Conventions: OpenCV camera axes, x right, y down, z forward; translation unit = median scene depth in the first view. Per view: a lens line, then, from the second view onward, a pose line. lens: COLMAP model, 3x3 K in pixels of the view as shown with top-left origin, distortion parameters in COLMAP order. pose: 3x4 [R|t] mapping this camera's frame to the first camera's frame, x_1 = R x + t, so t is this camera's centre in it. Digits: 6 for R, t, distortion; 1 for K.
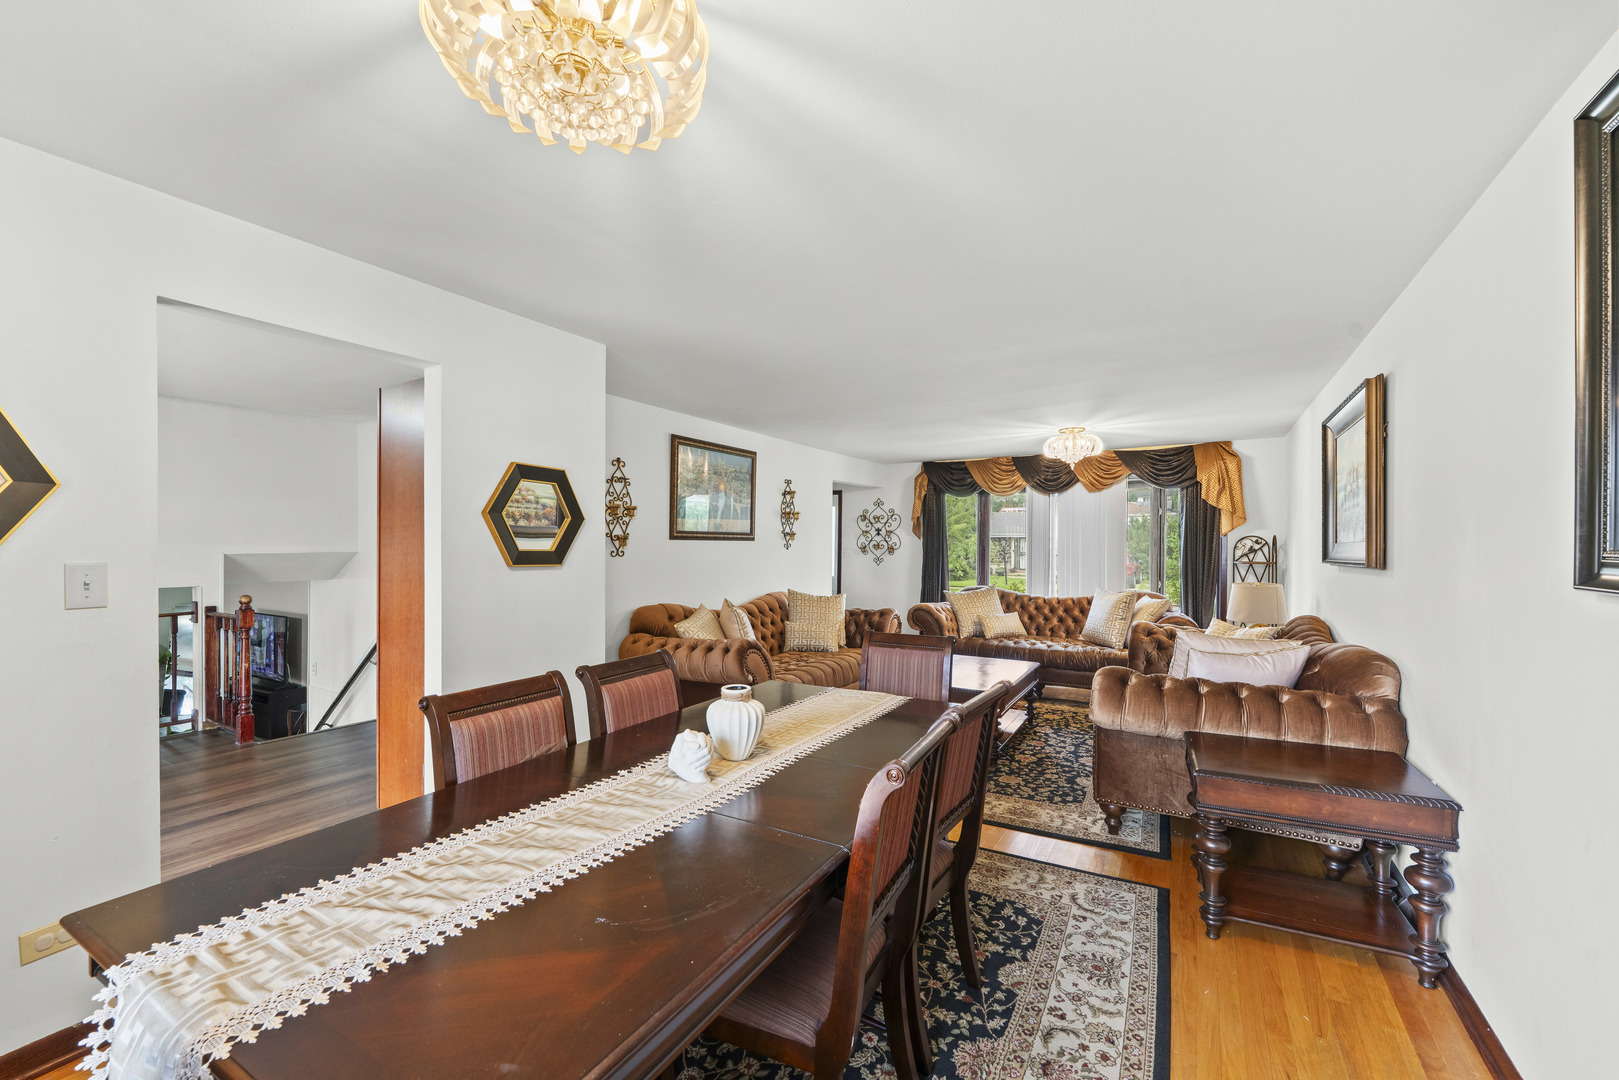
lens RADIAL K [[650.4, 0, 811.5], [0, 650.4, 548.5], [0, 0, 1]] dist [-0.001921, -0.000075]
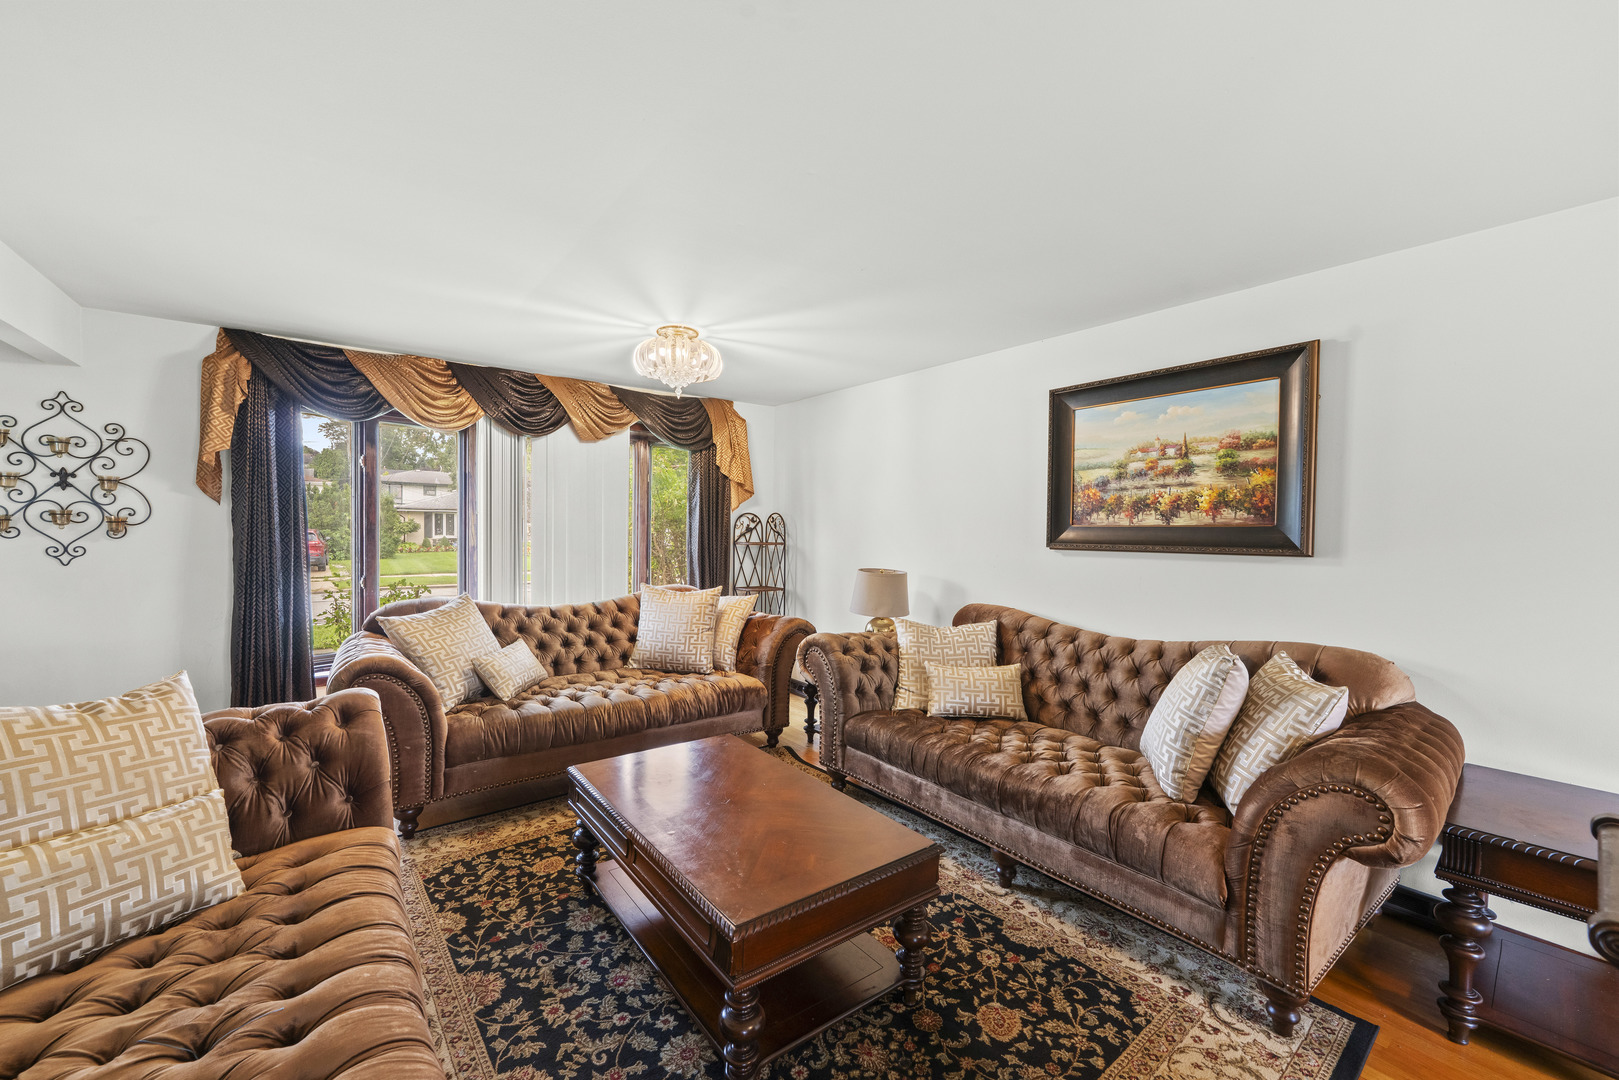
lens RADIAL K [[650.4, 0, 811.5], [0, 650.4, 548.5], [0, 0, 1]] dist [-0.001921, -0.000075]
pose [[0.389012, -0.025834, 0.920870, -0.094979], [-0.006969, 0.999496, 0.030984, 0.000621], [-0.921206, -0.018471, 0.388635, 0.531911]]
